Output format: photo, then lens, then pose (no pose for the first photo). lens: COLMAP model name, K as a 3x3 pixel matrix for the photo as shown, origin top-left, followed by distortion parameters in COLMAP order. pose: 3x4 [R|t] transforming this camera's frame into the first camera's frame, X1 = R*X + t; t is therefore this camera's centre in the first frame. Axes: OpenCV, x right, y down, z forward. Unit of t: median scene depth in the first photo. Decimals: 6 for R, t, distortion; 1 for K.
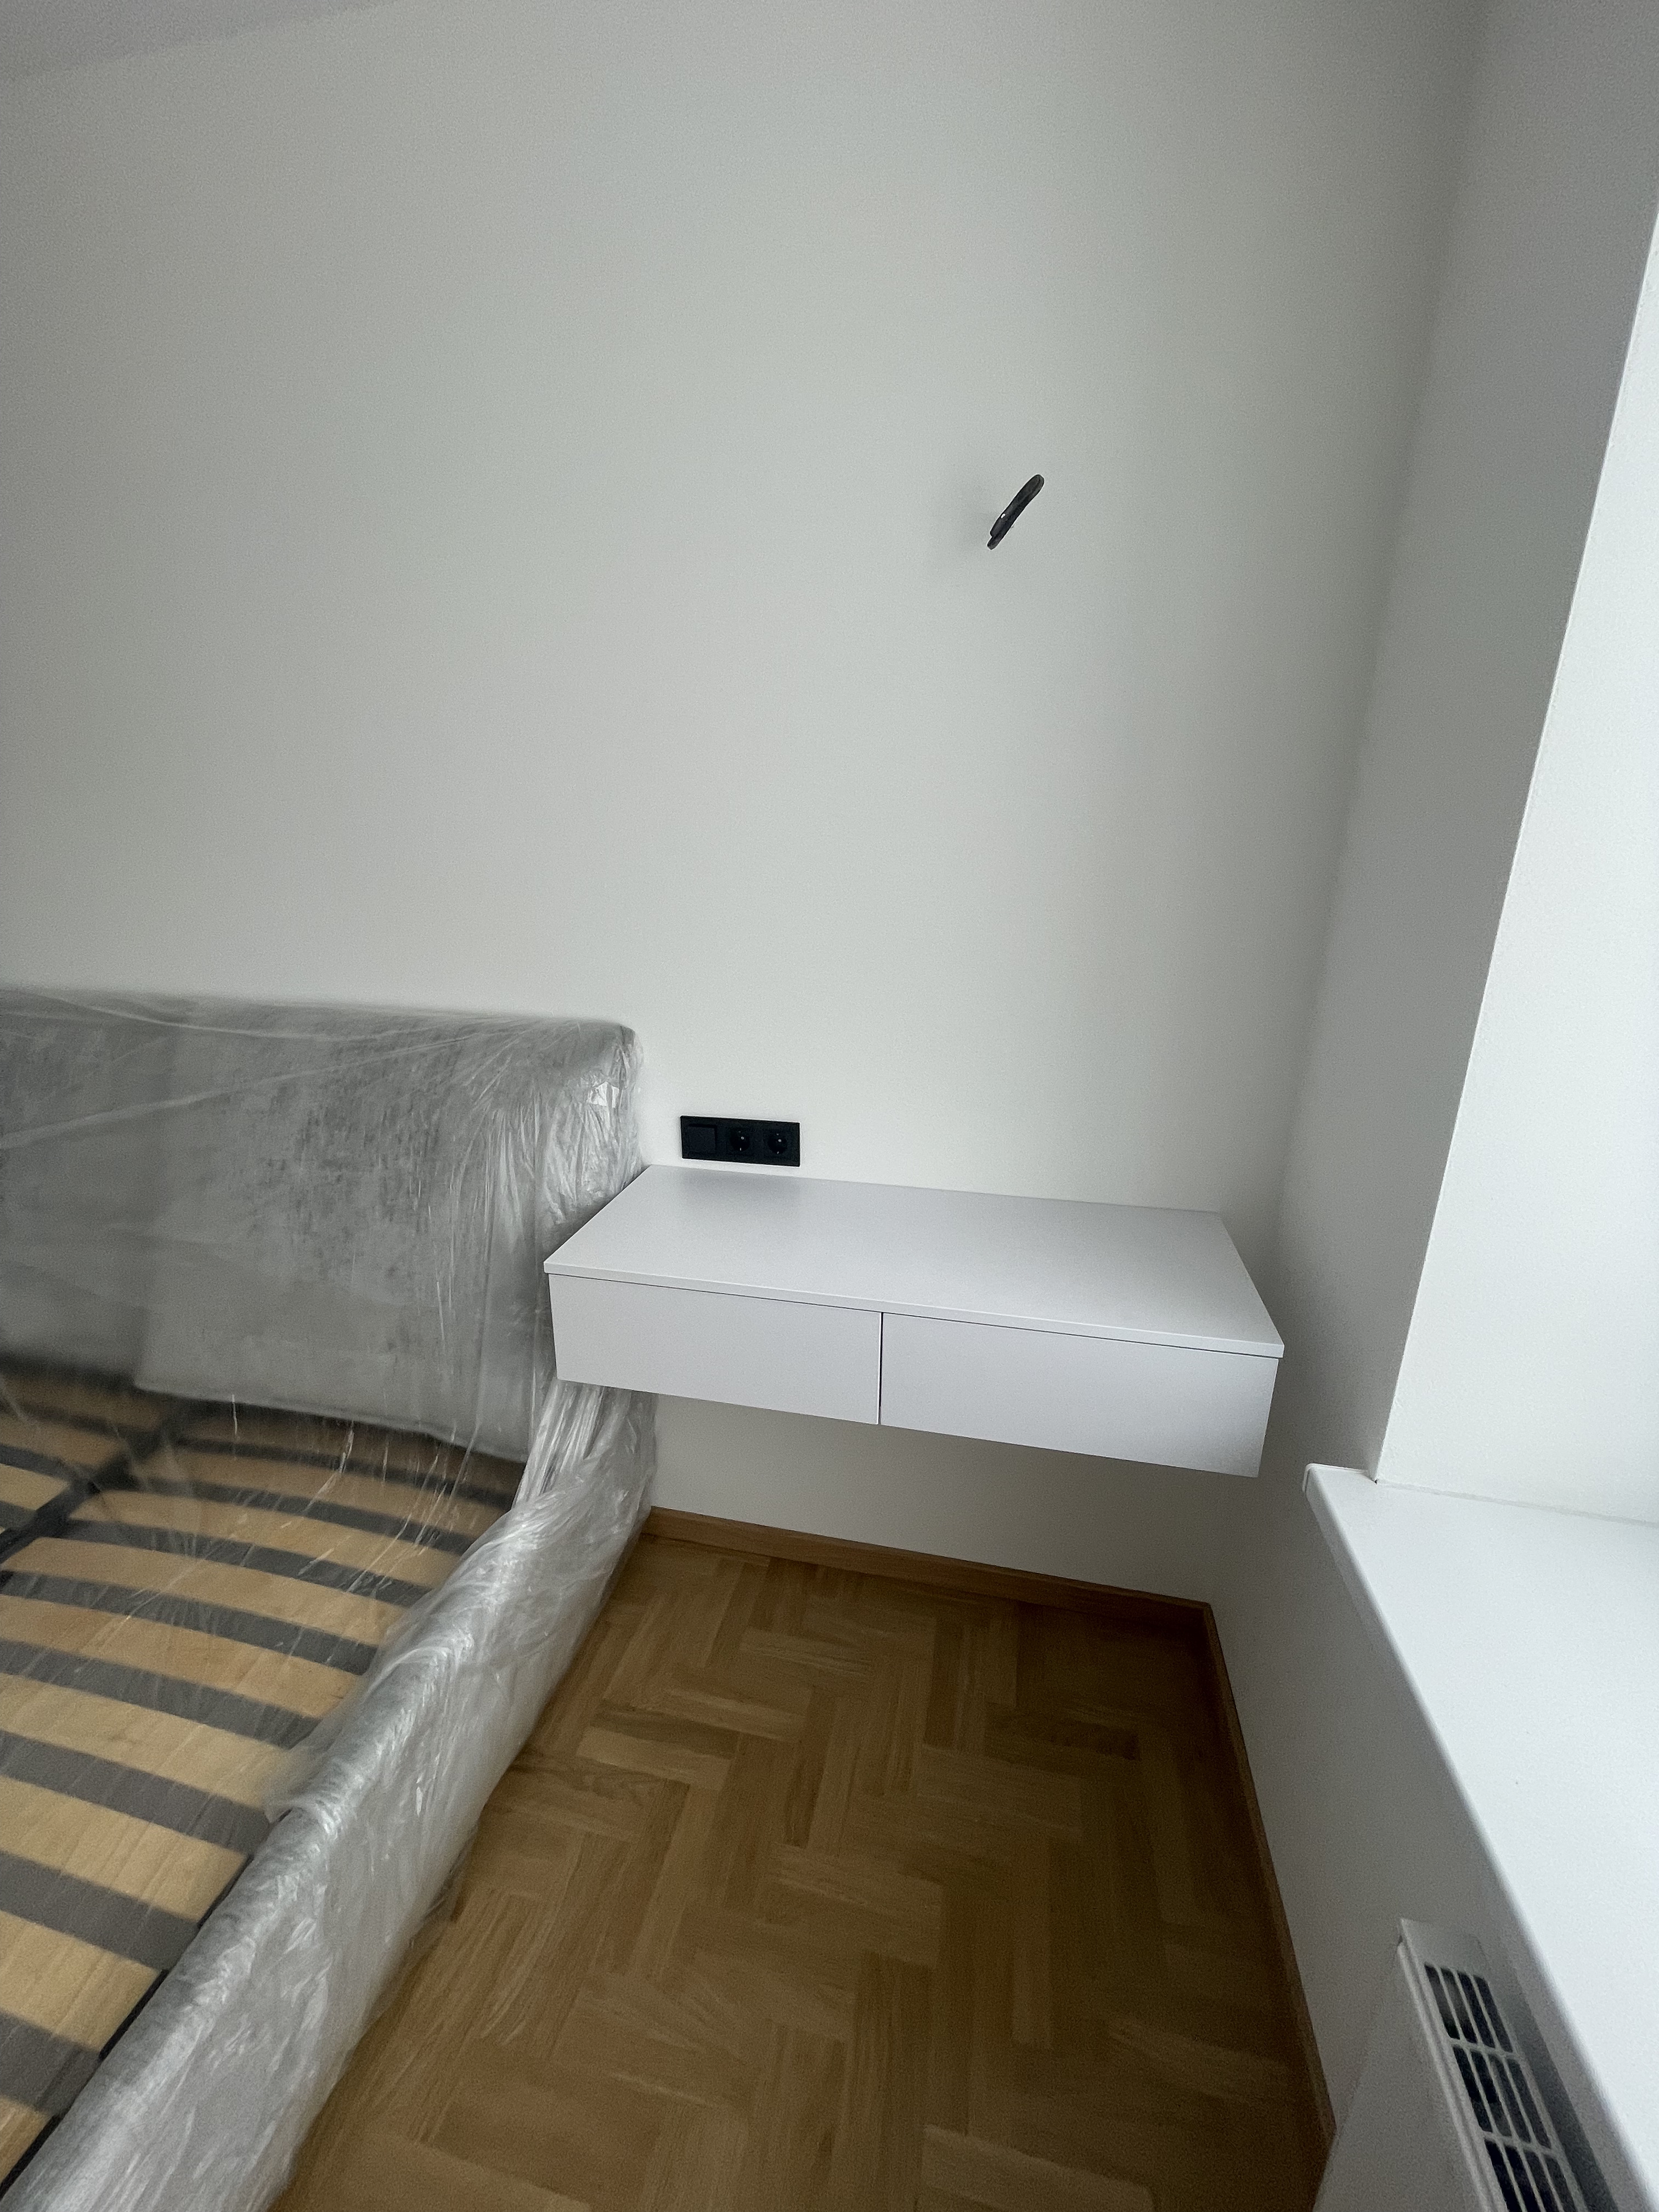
lens RADIAL K [[895.2, 0, 825.4], [0, 895.2, 1108.1], [0, 0, 1]] dist [-0.003030, 0.000606]
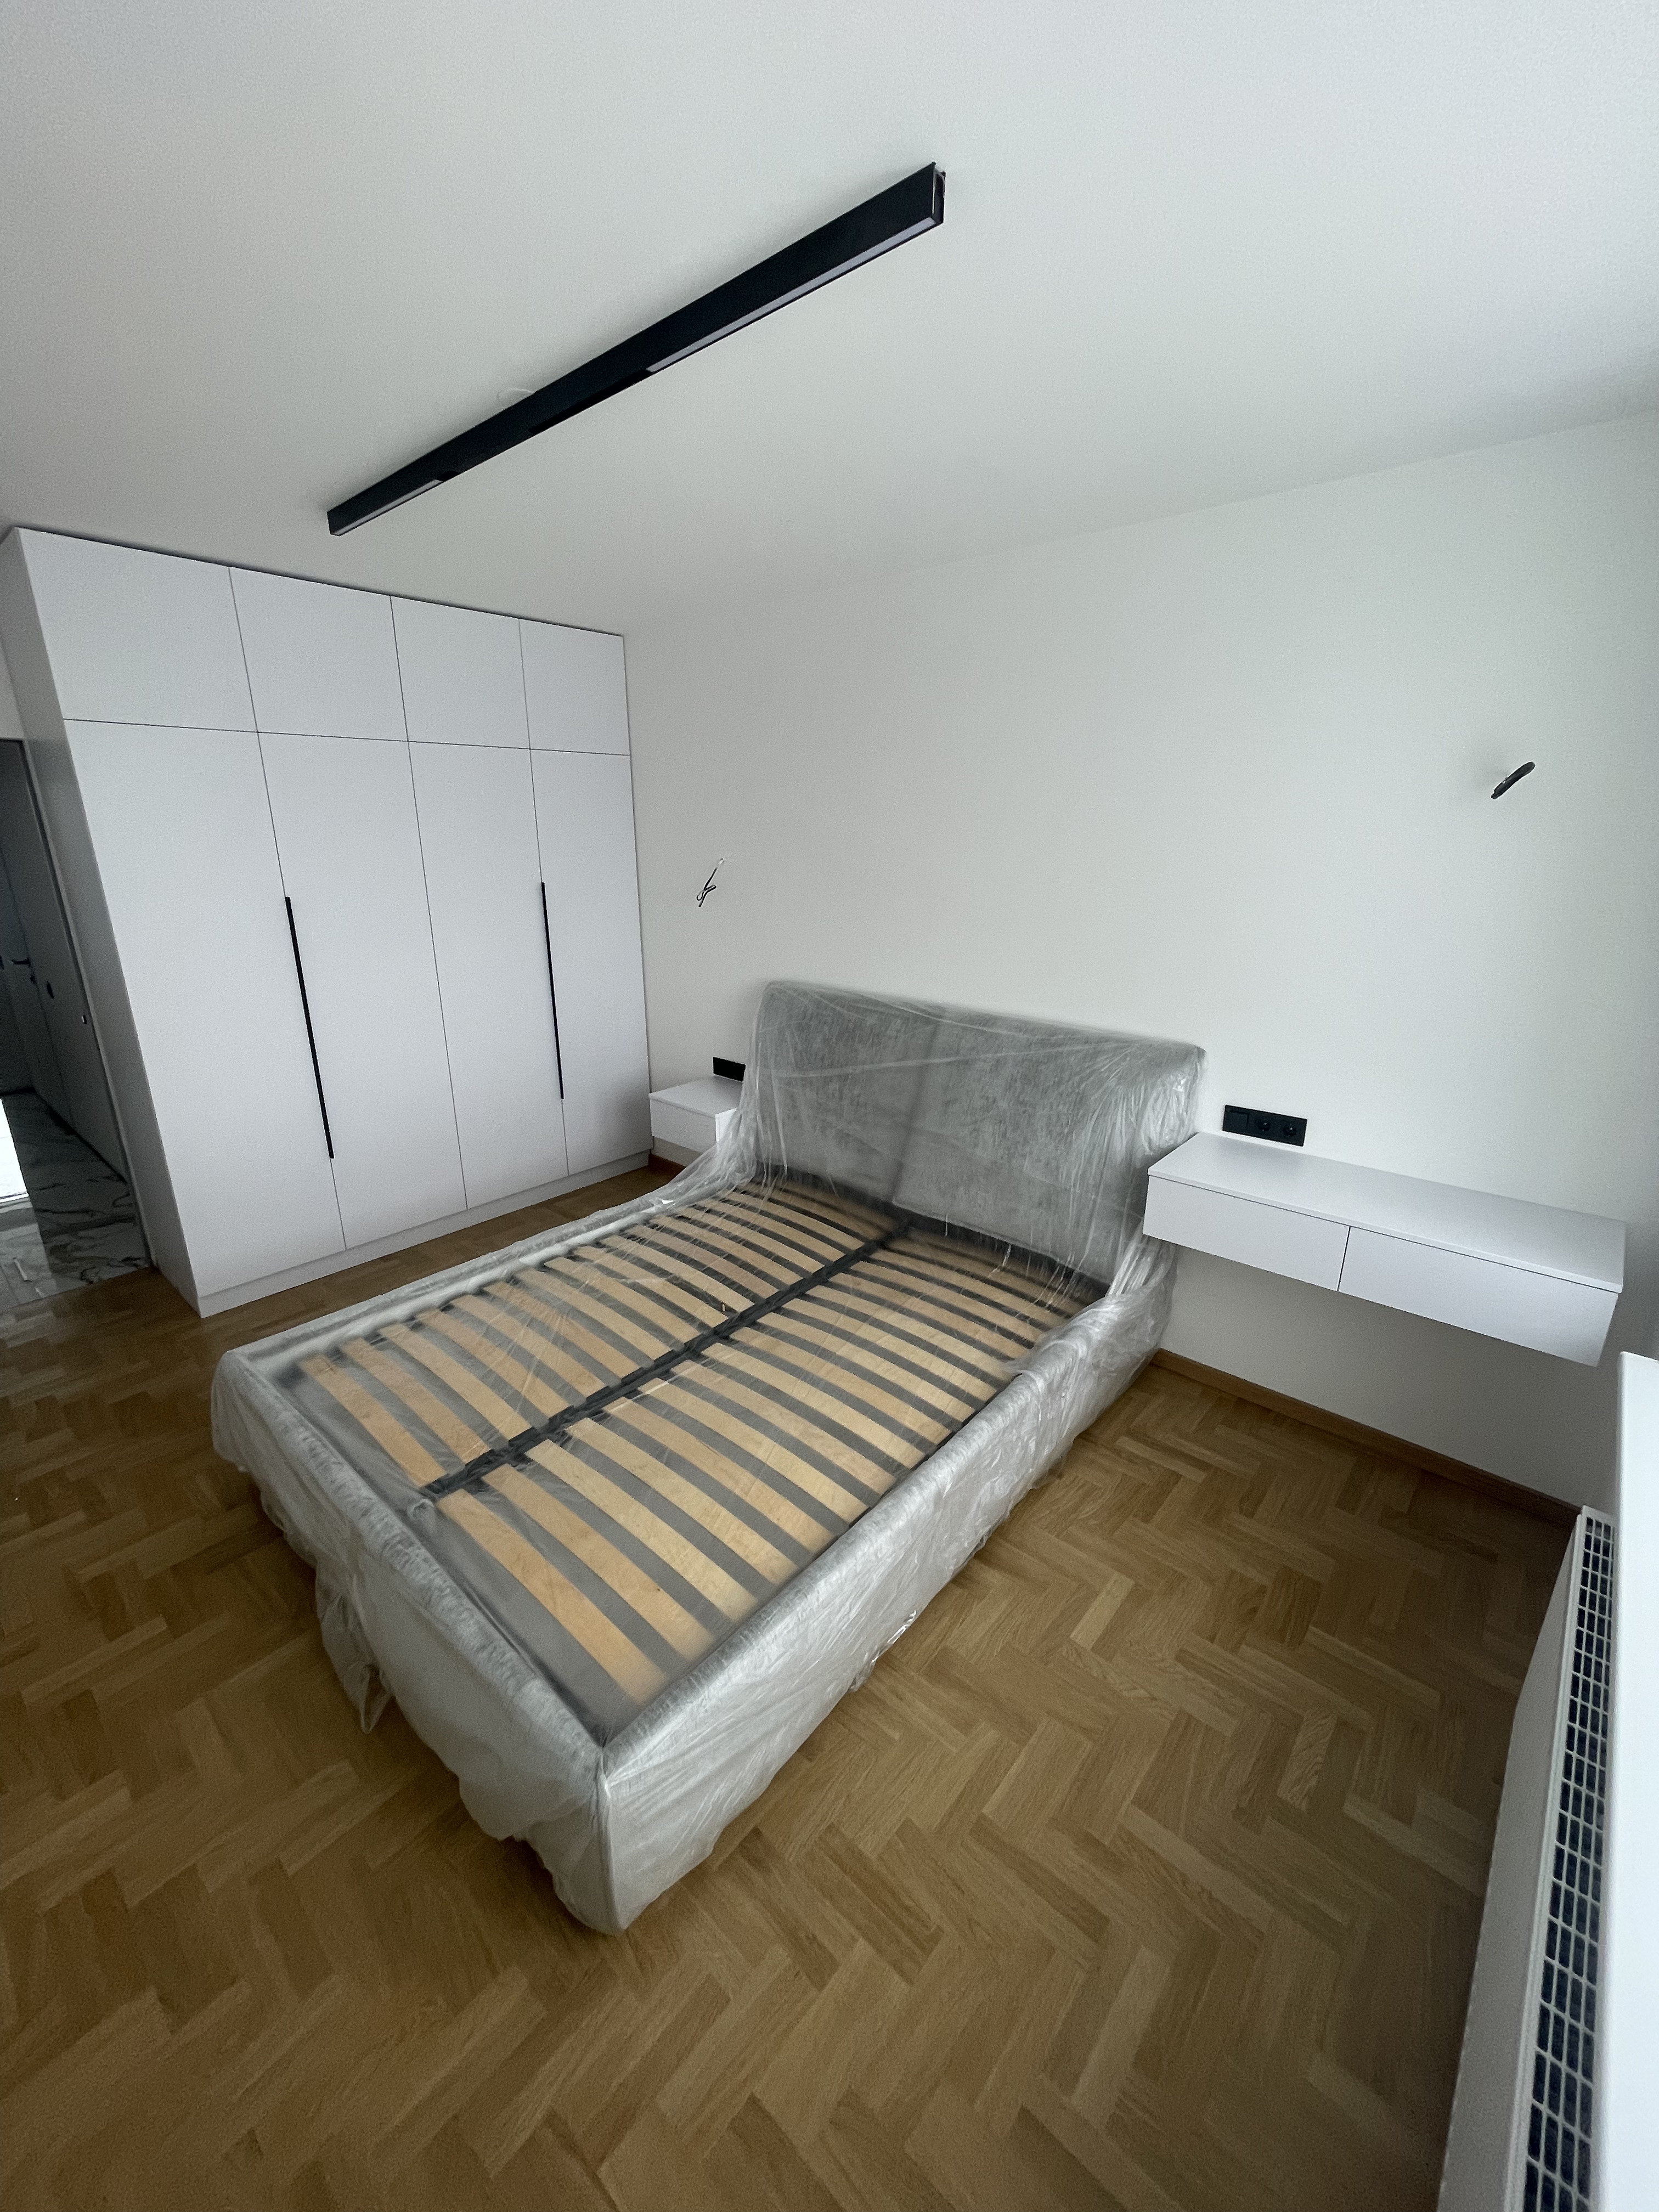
lens RADIAL K [[895.2, 0, 816.3], [0, 895.2, 1100.4], [0, 0, 1]] dist [-0.003030, 0.000606]
pose [[0.870746, 0.138690, -0.471769, -0.044762], [-0.140340, 0.989590, 0.031893, 0.057737], [0.471281, 0.038438, 0.881145, -0.864367]]
